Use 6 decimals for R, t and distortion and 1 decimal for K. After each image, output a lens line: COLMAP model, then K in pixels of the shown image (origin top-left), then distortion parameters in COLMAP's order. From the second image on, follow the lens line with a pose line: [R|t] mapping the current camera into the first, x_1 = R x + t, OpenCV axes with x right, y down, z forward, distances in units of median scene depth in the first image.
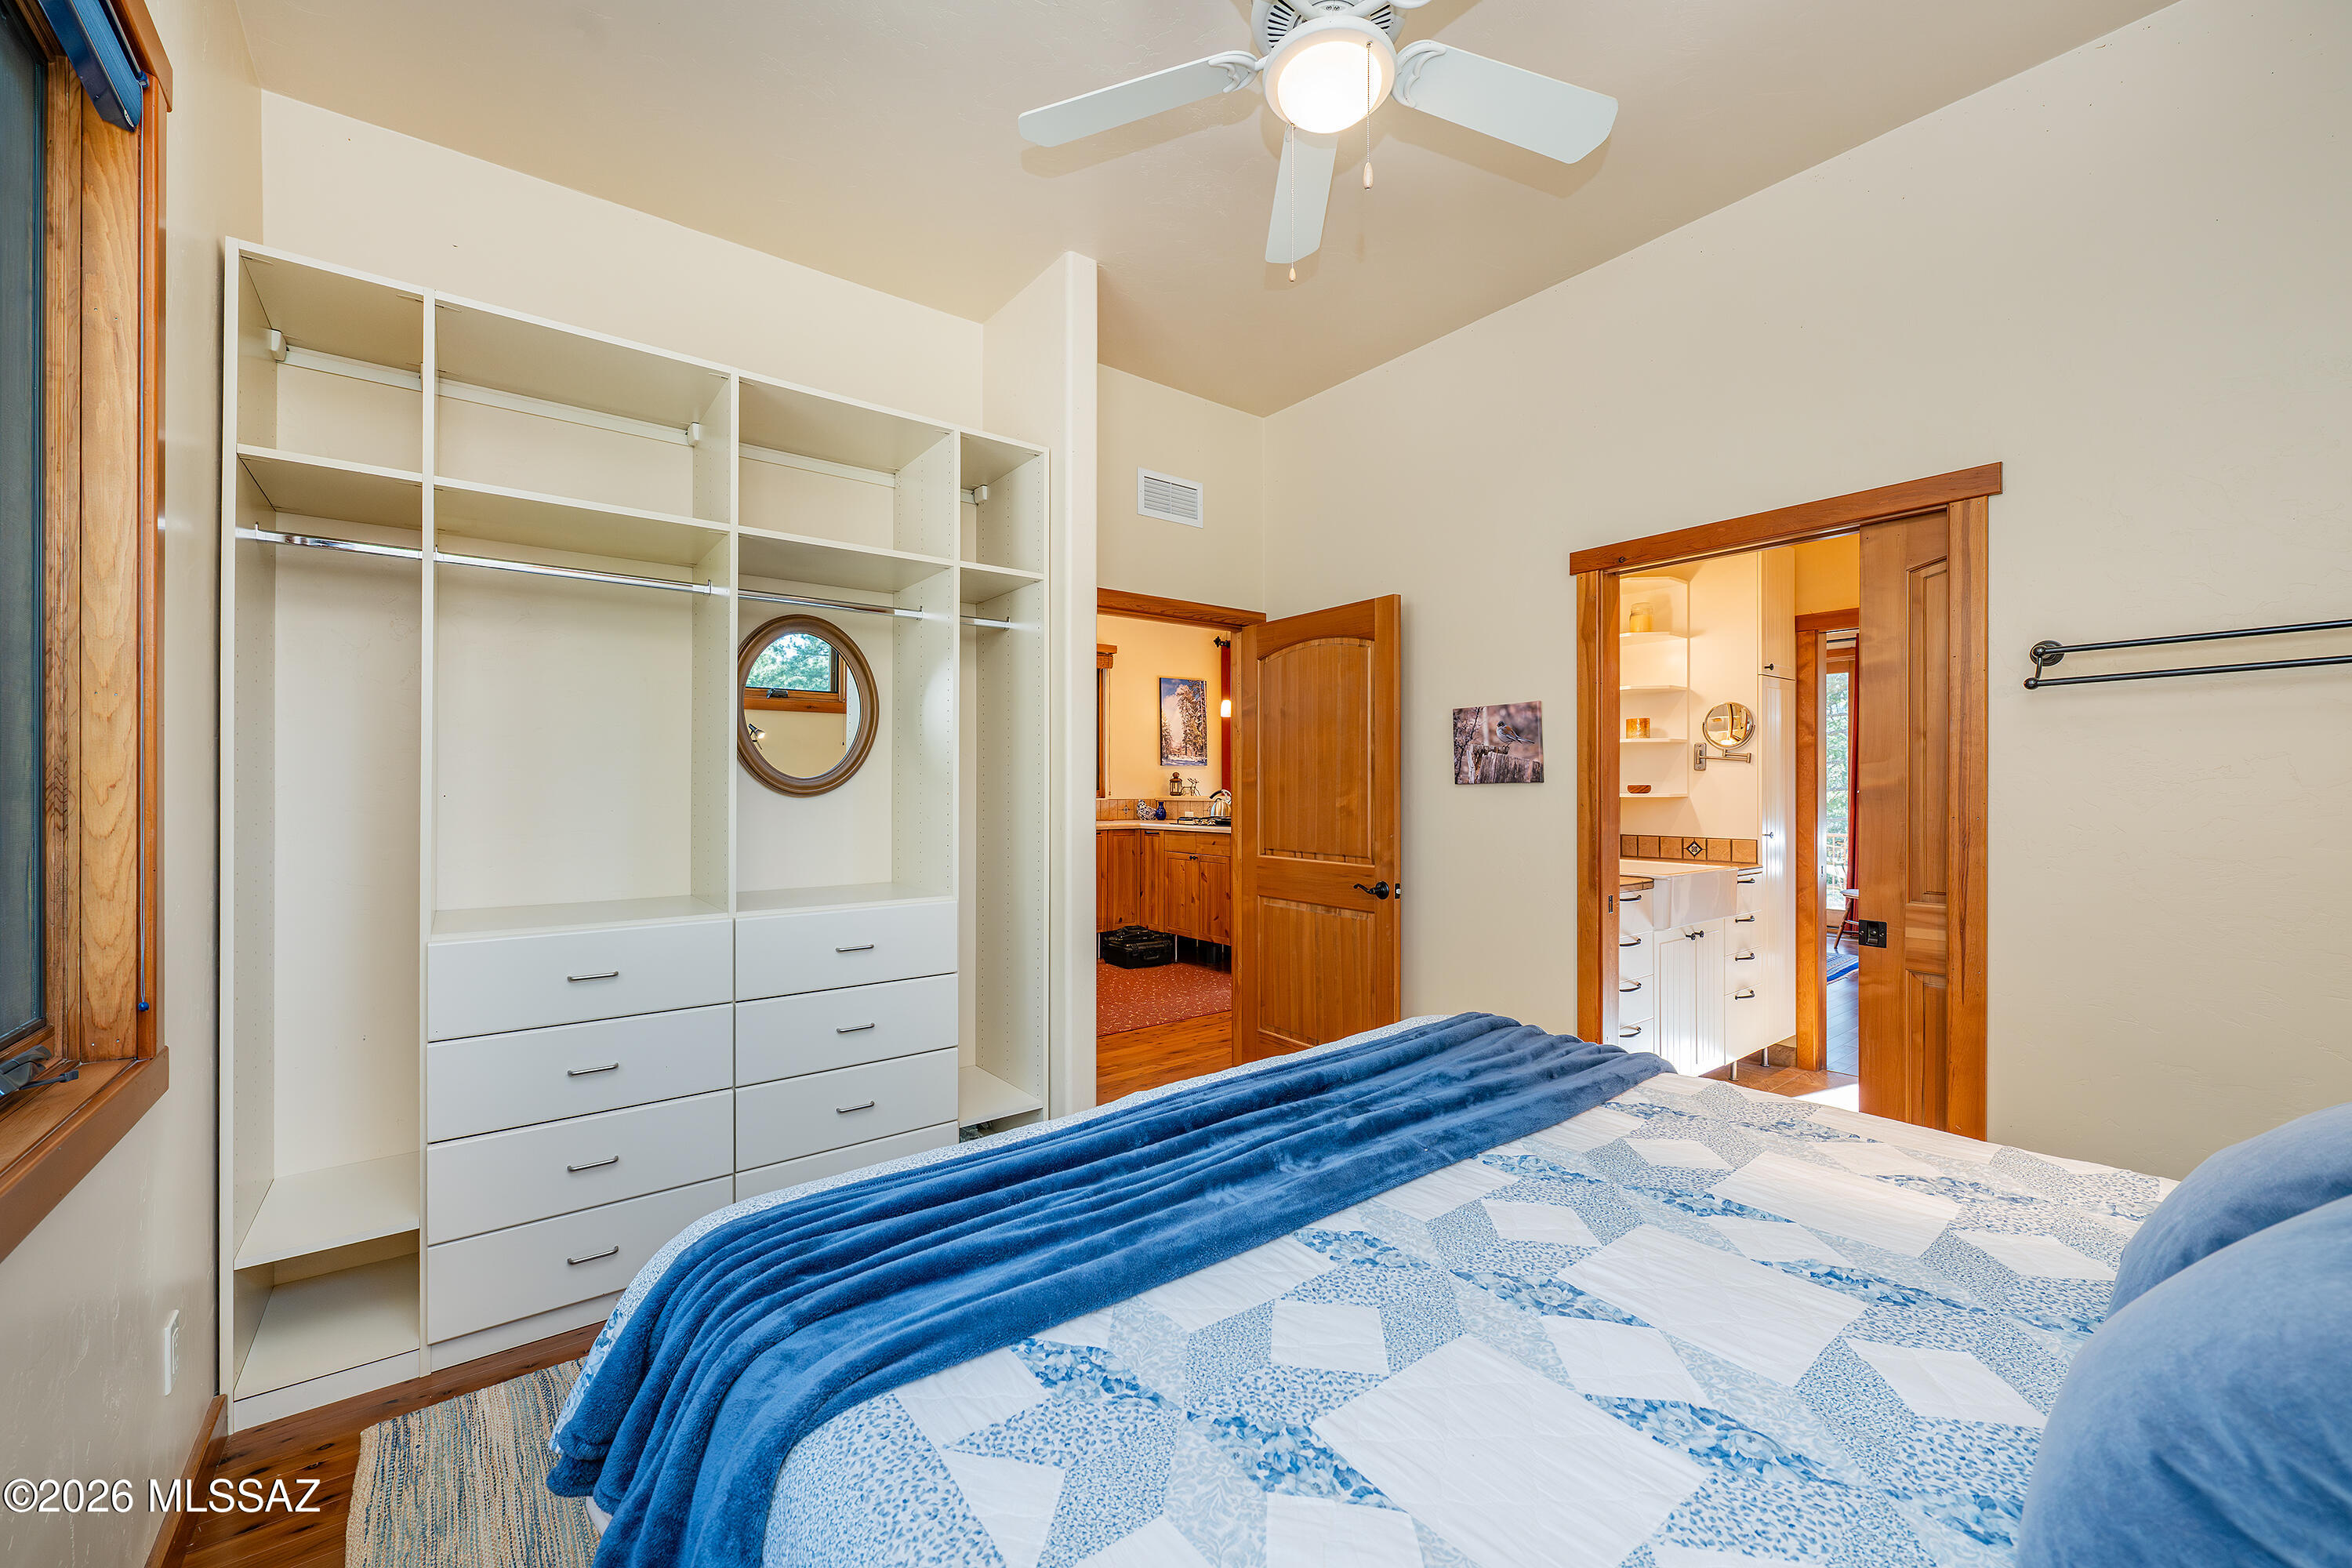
lens RADIAL K [[930.2, 0, 1177.3], [0, 930.2, 781.6], [0, 0, 1]] dist [-0.000578, 0.000228]
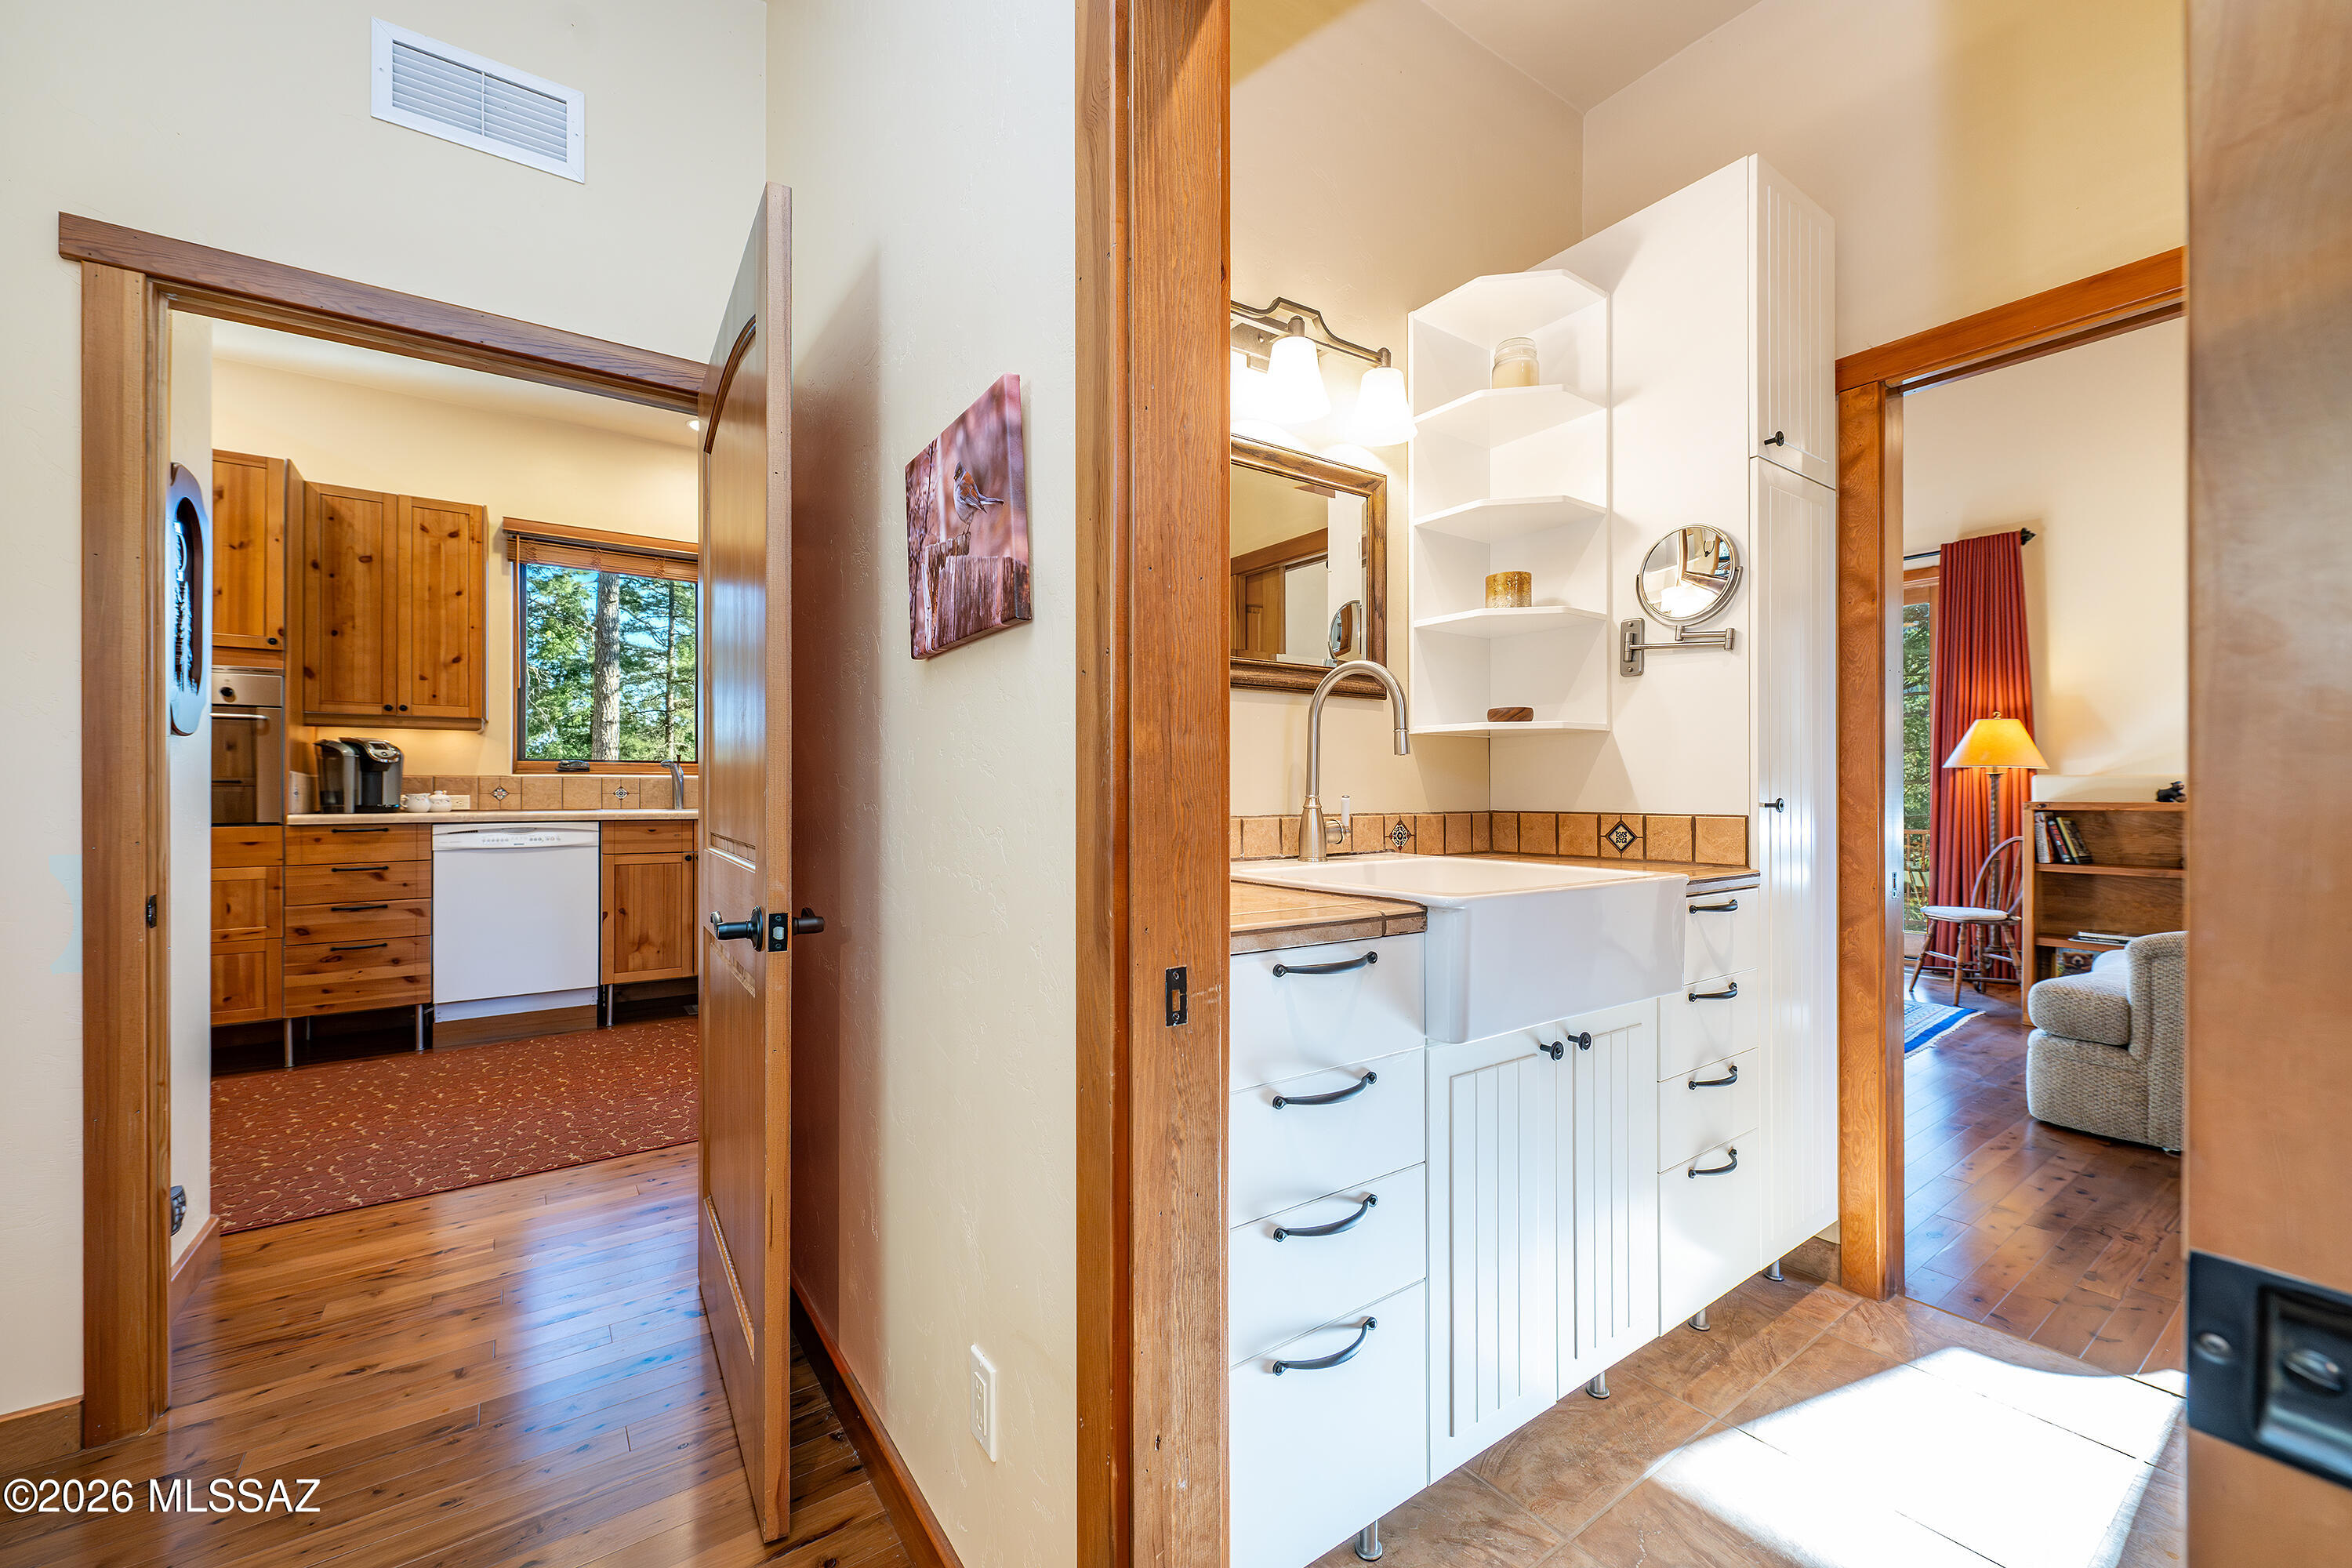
lens RADIAL K [[930.2, 0, 1173.4], [0, 930.2, 789.1], [0, 0, 1]] dist [-0.000578, 0.000228]
pose [[0.998530, -0.002807, -0.054128, 0.353153], [0.002889, 0.999995, 0.001430, 0.046918], [0.054123, -0.001584, 0.998533, 0.508602]]
